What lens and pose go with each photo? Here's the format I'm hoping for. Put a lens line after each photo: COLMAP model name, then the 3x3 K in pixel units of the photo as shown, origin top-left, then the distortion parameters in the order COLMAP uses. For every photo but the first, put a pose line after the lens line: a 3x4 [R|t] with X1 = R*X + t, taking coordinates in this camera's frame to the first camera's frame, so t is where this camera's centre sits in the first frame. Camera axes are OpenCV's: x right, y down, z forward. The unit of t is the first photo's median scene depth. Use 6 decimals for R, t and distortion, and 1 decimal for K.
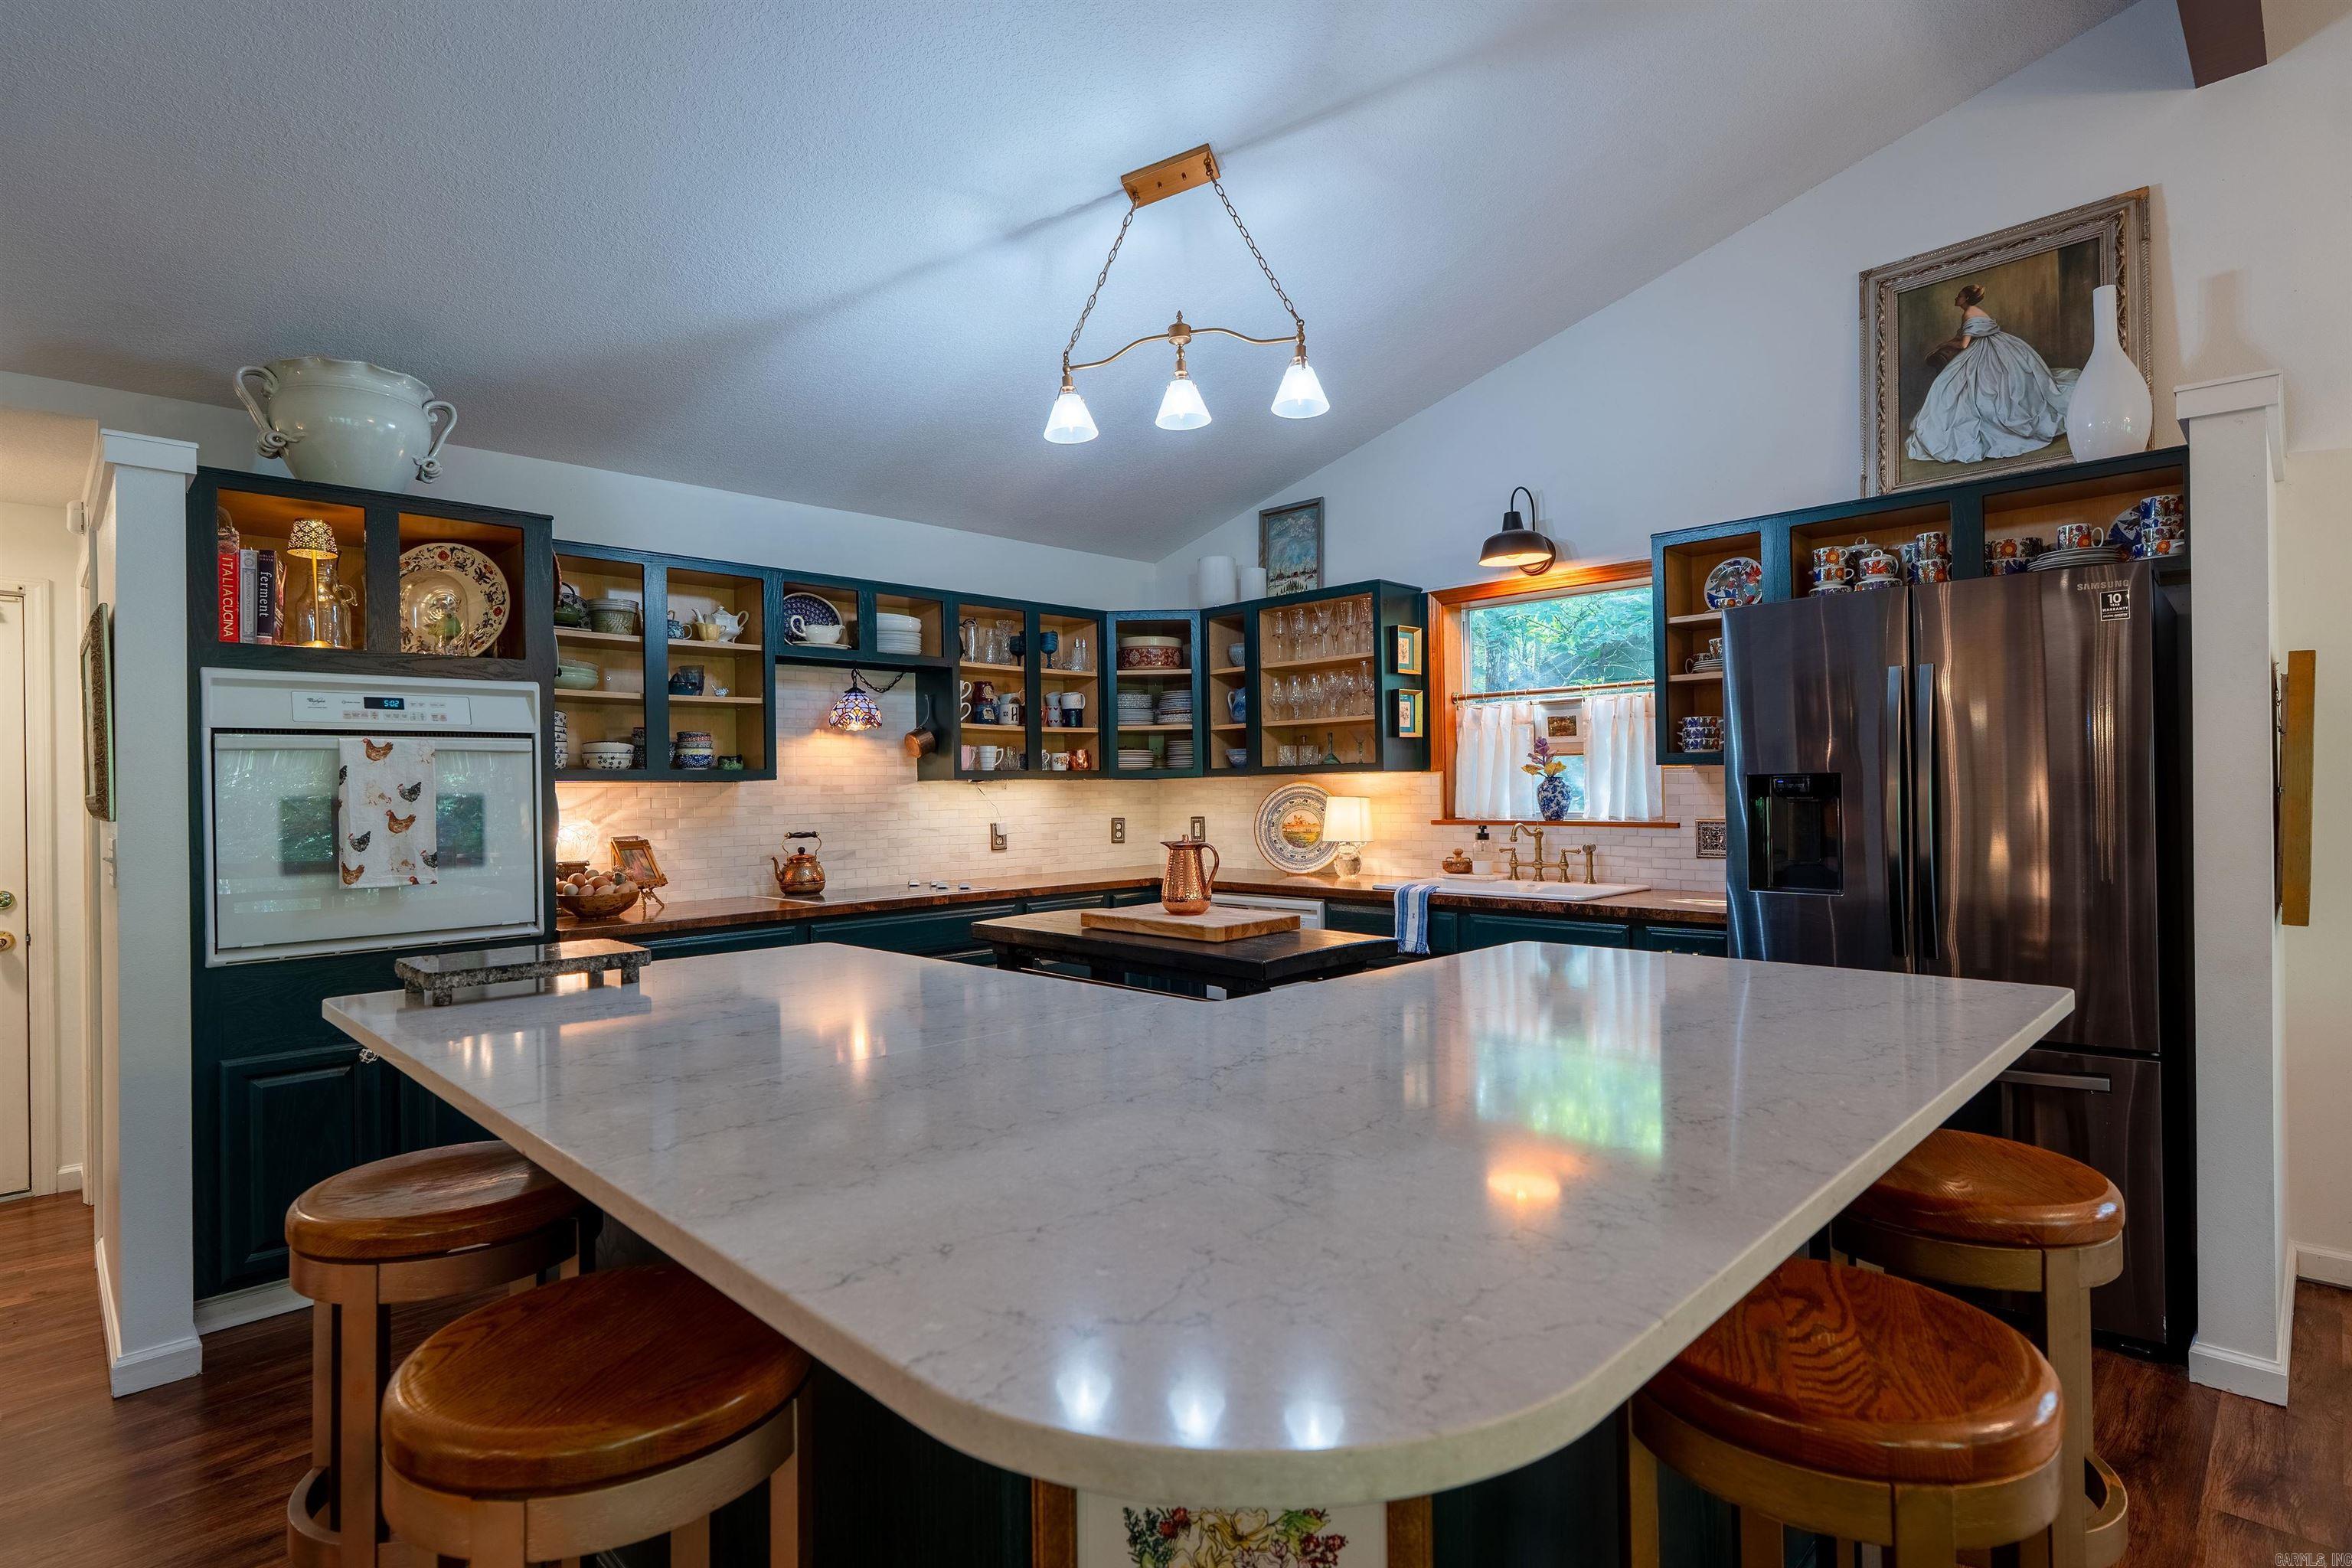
lens RADIAL K [[1160.9, 0, 1171.4], [0, 1160.9, 784.5], [0, 0, 1]] dist [-0.003151, 0.000861]
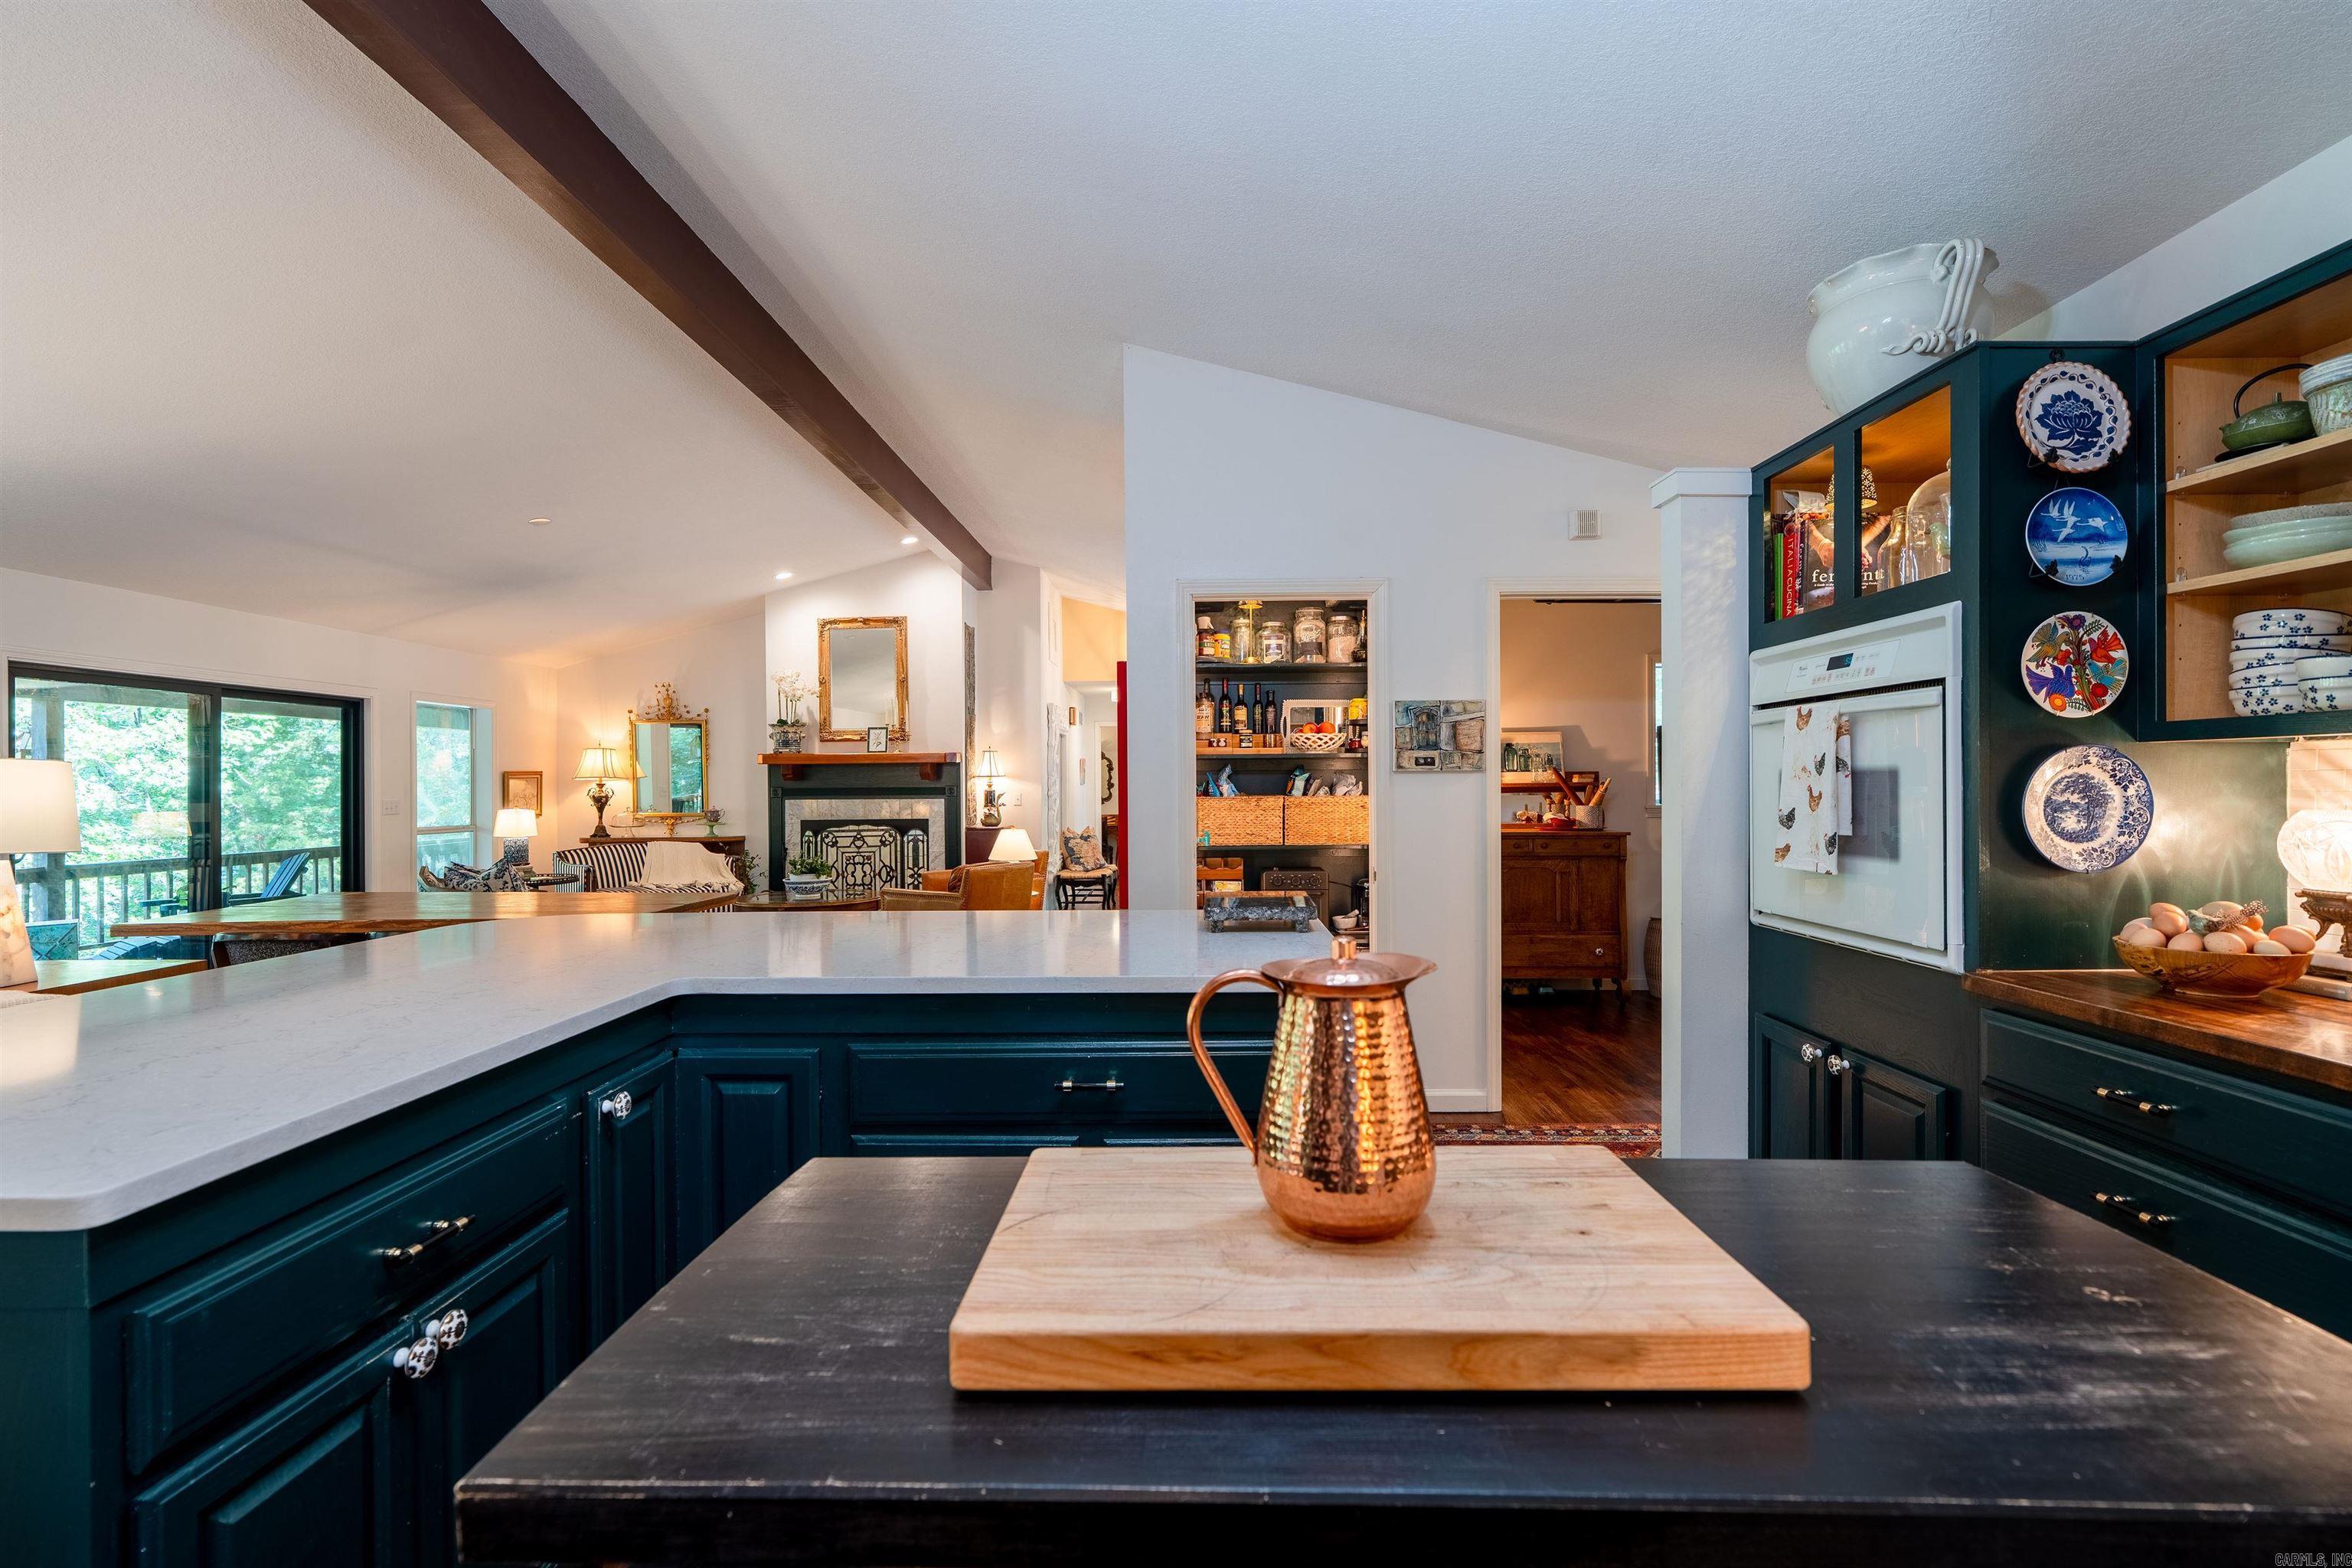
lens RADIAL K [[1047.8, 0, 1186.4], [0, 1047.8, 788.0], [0, 0, 1]] dist [-0.003824, 0.000379]
pose [[-0.716956, 0.024279, -0.696696, 0.190050], [0.022327, 0.999680, 0.011861, 0.003594], [0.696761, -0.007052, -0.717269, 1.045641]]
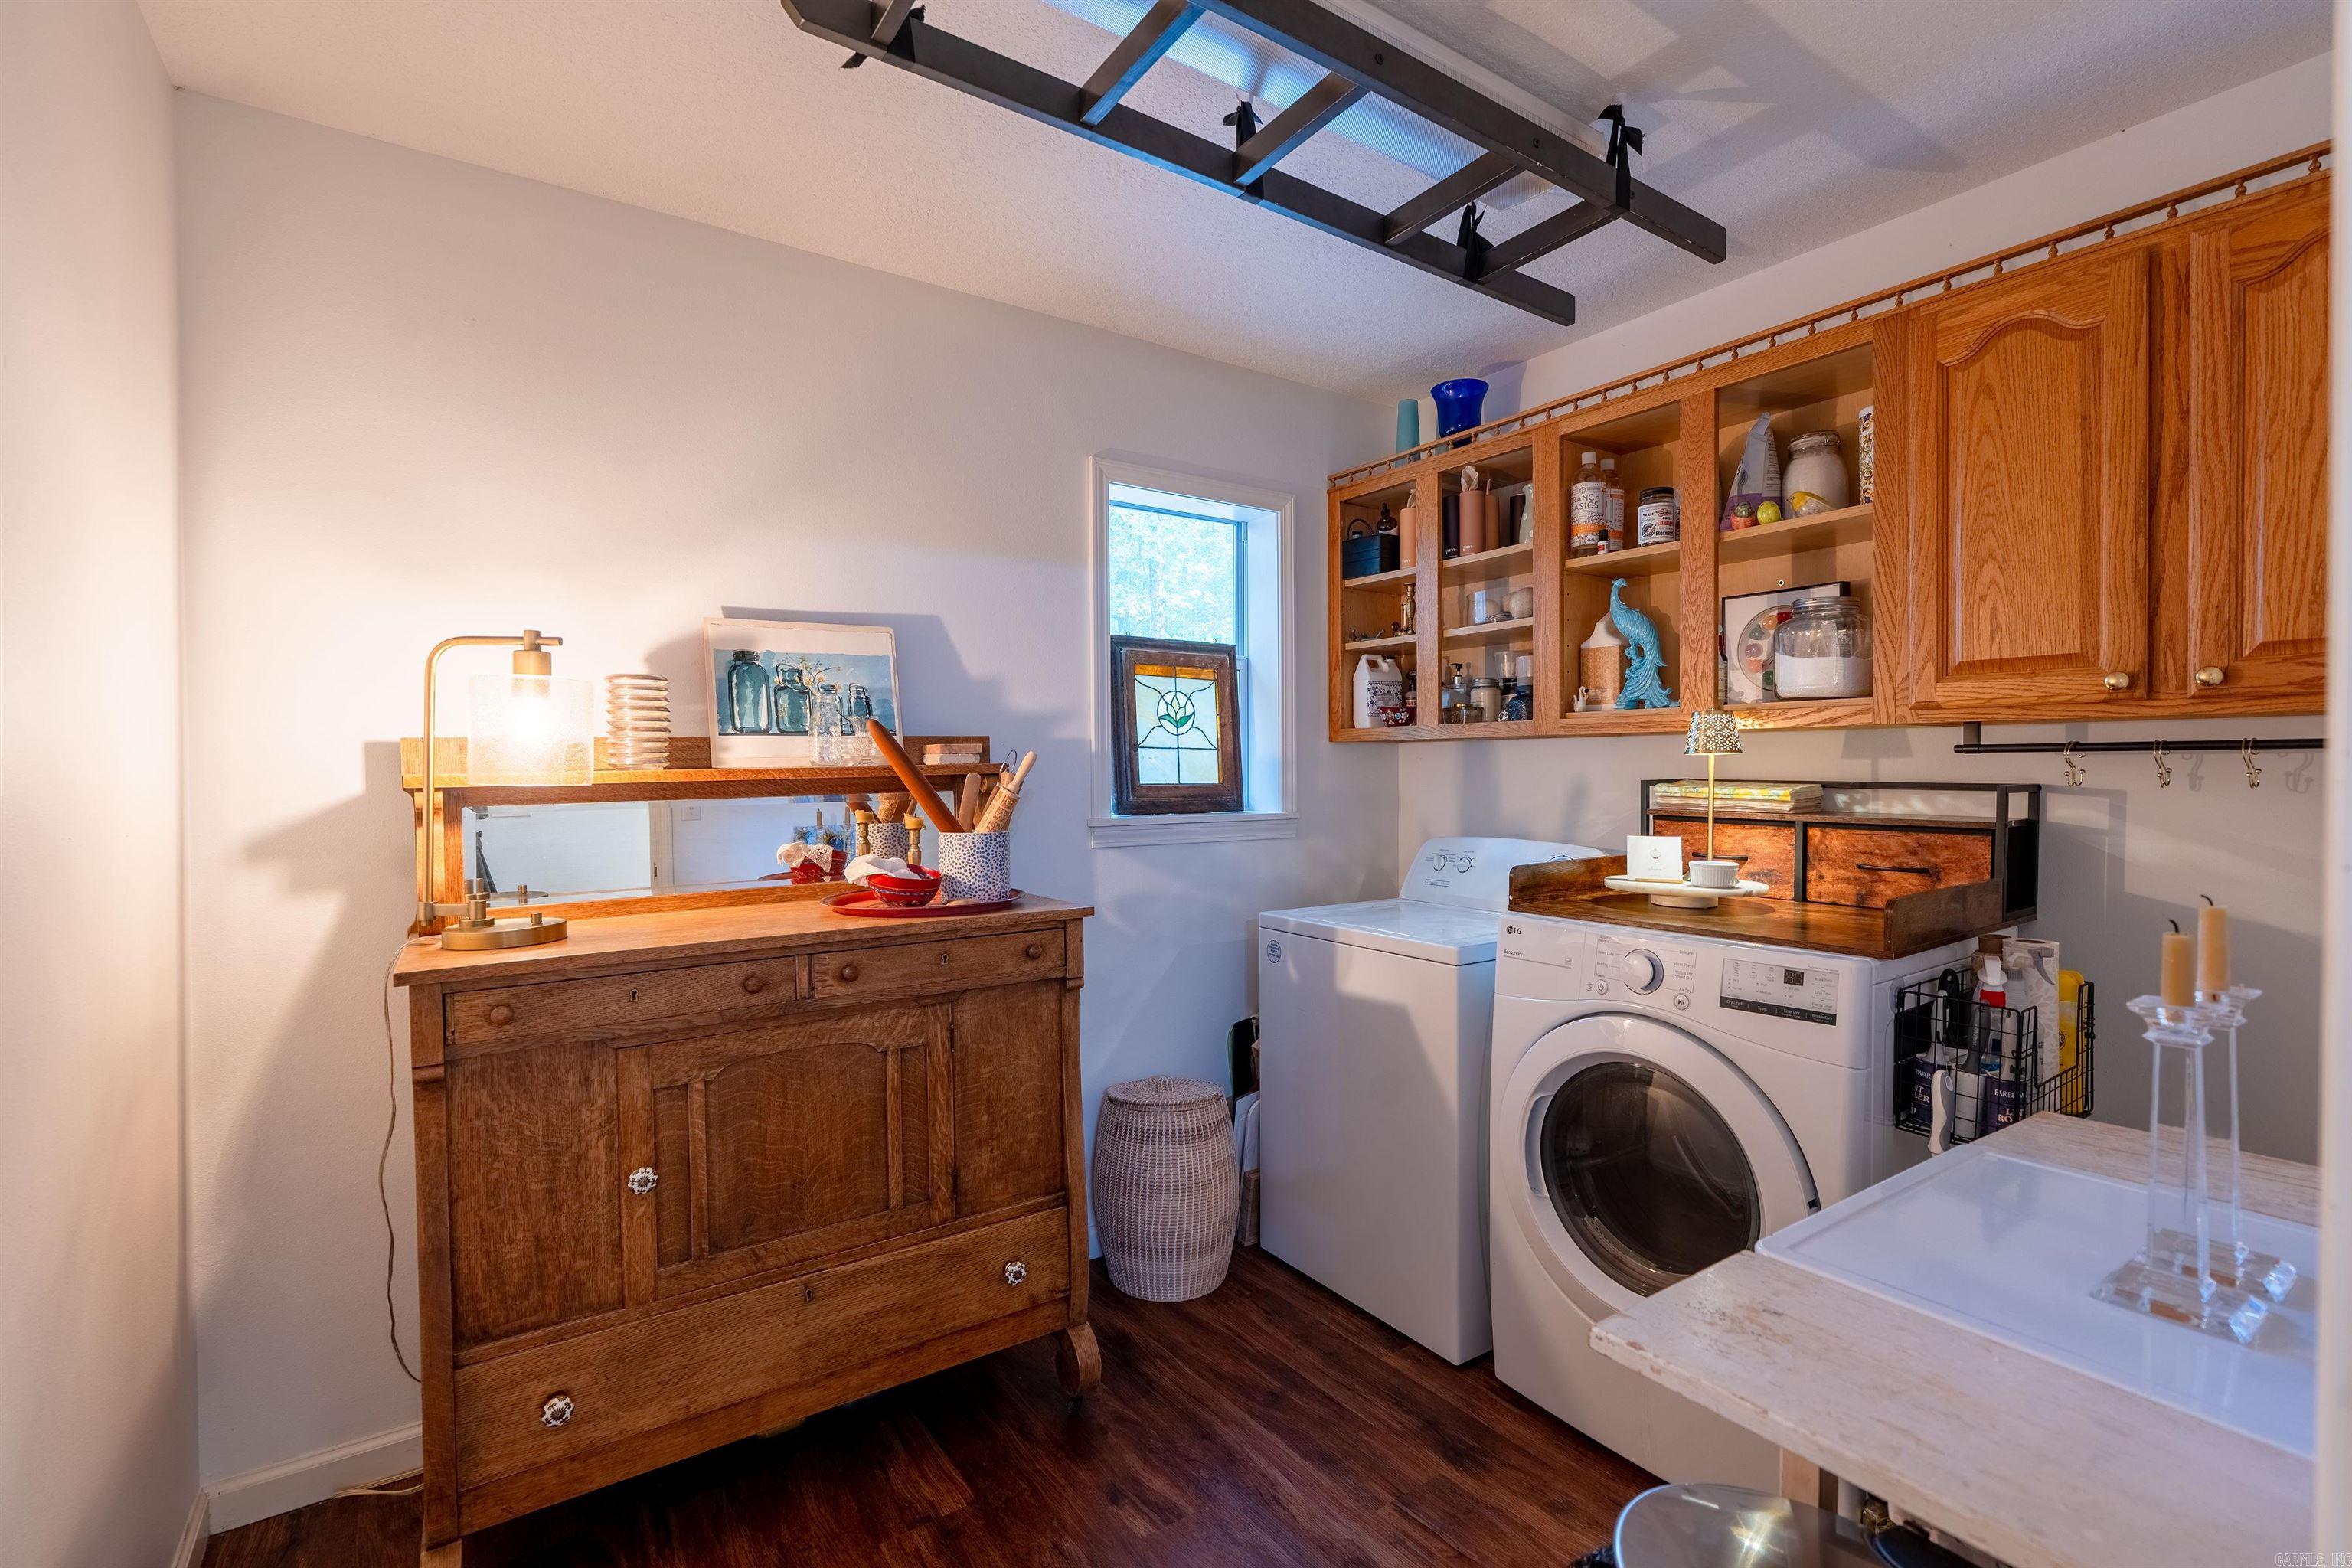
lens RADIAL K [[1047.8, 0, 1173.5], [0, 1047.8, 777.0], [0, 0, 1]] dist [-0.003824, 0.000379]
pose [[-0.179317, 0.036966, -0.983097, -0.908022], [0.019574, 0.999230, 0.034002, 0.017851], [0.983597, -0.013146, -0.179902, 0.495283]]
